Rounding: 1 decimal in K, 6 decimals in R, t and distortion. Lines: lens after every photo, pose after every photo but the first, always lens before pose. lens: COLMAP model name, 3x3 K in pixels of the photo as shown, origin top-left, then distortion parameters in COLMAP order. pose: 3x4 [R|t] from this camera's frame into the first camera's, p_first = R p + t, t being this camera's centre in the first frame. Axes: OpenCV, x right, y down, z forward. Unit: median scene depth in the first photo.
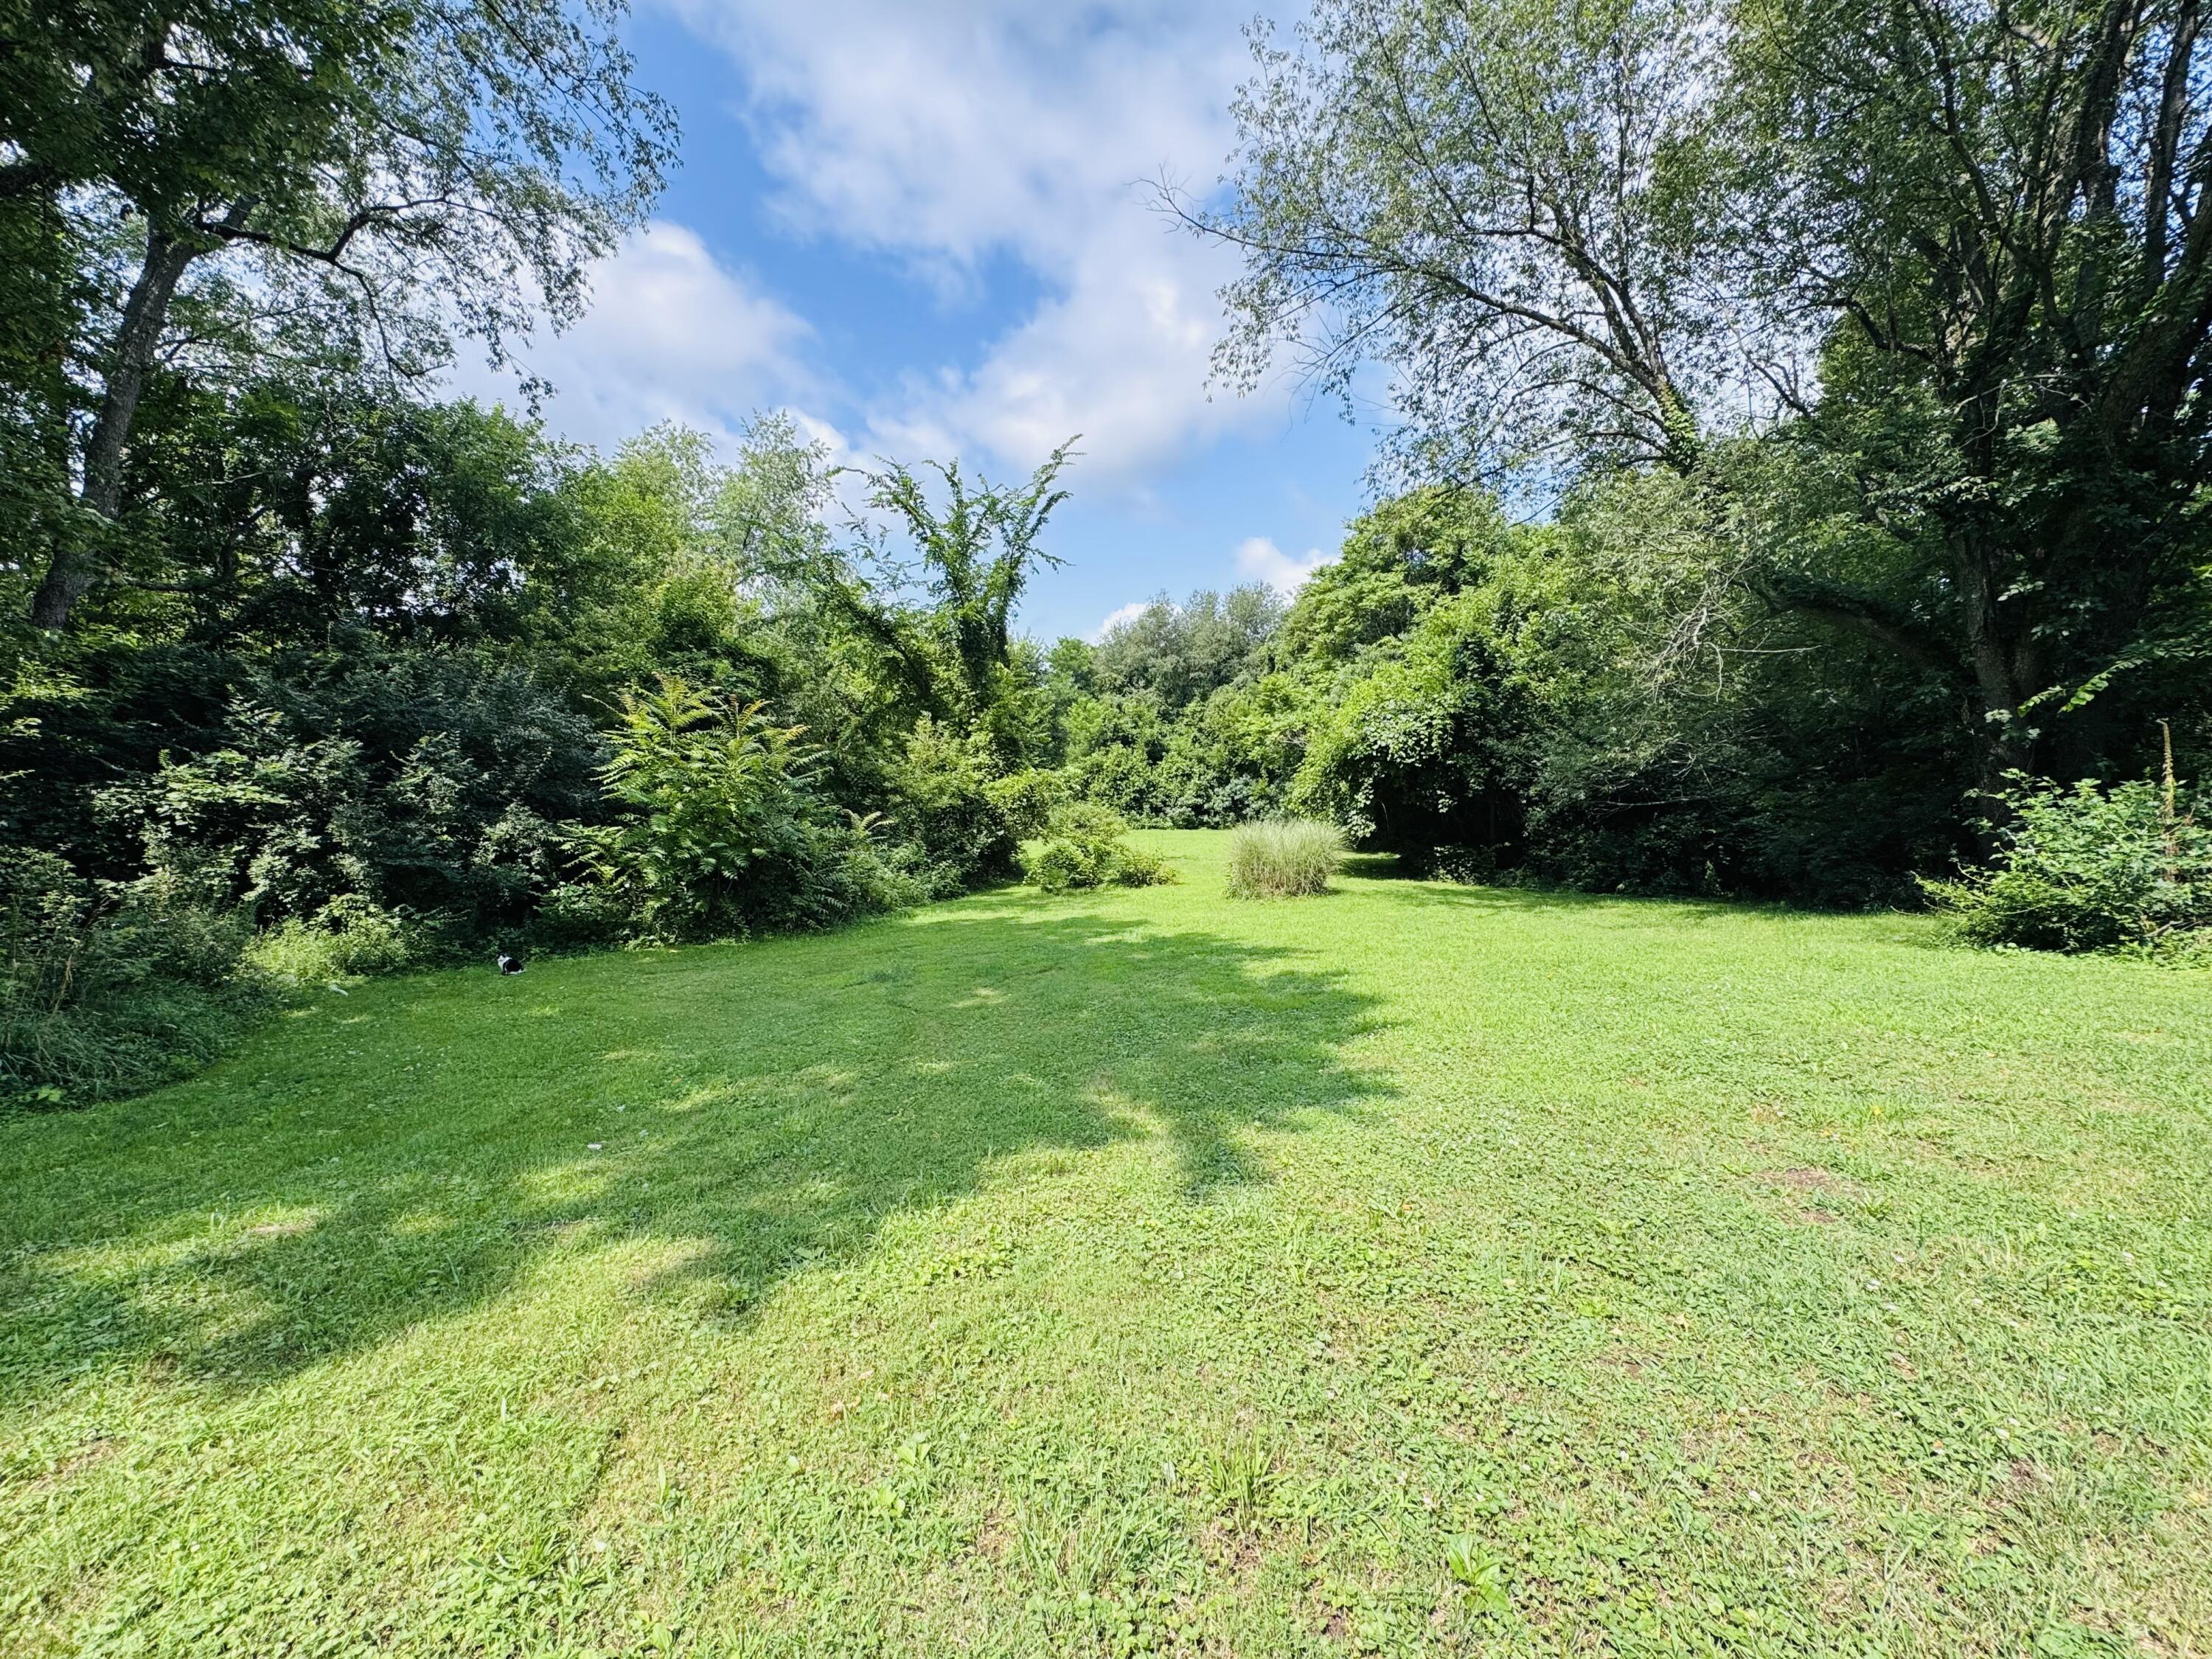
lens RADIAL K [[892.1, 0, 1104.3], [0, 892.1, 829.5], [0, 0, 1]] dist [0.003002, -0.000650]
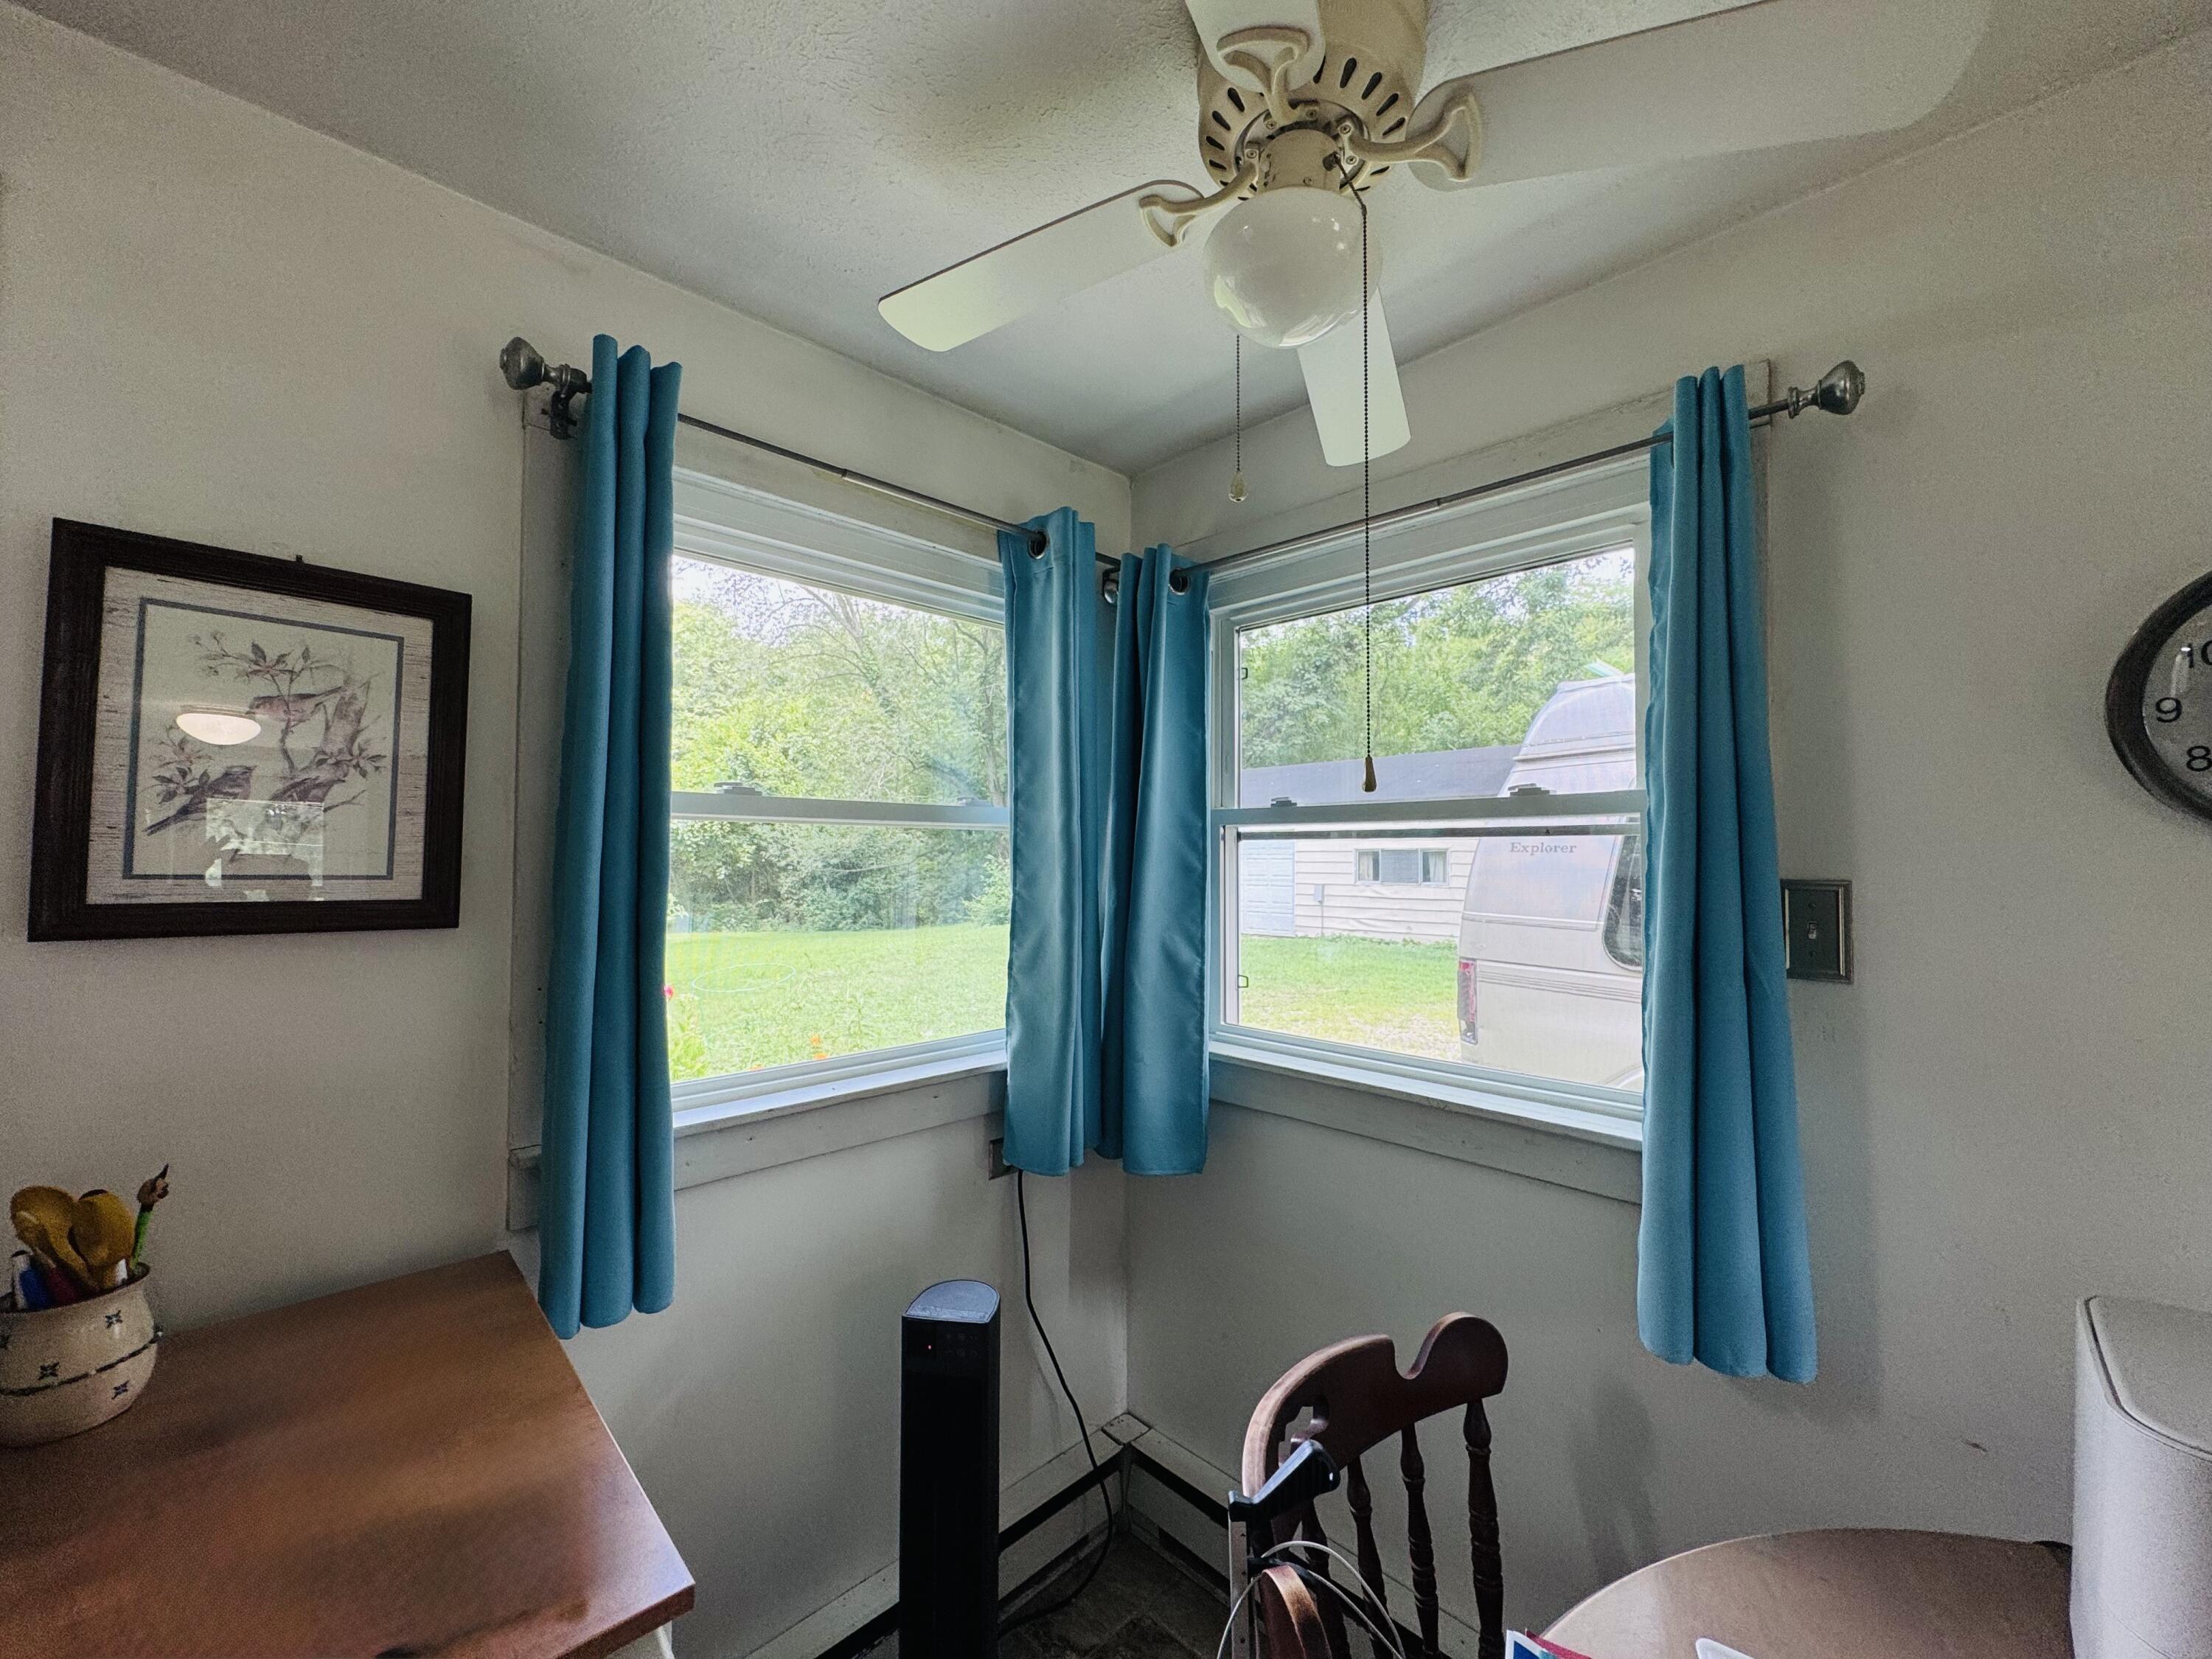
lens RADIAL K [[892.1, 0, 1105.8], [0, 892.1, 825.8], [0, 0, 1]] dist [0.003002, -0.000650]
pose [[0.678104, 0.023987, 0.734574, -0.213467], [0.034342, 0.997342, -0.064269, 0.007999], [-0.734163, 0.068808, 0.675478, -0.336378]]
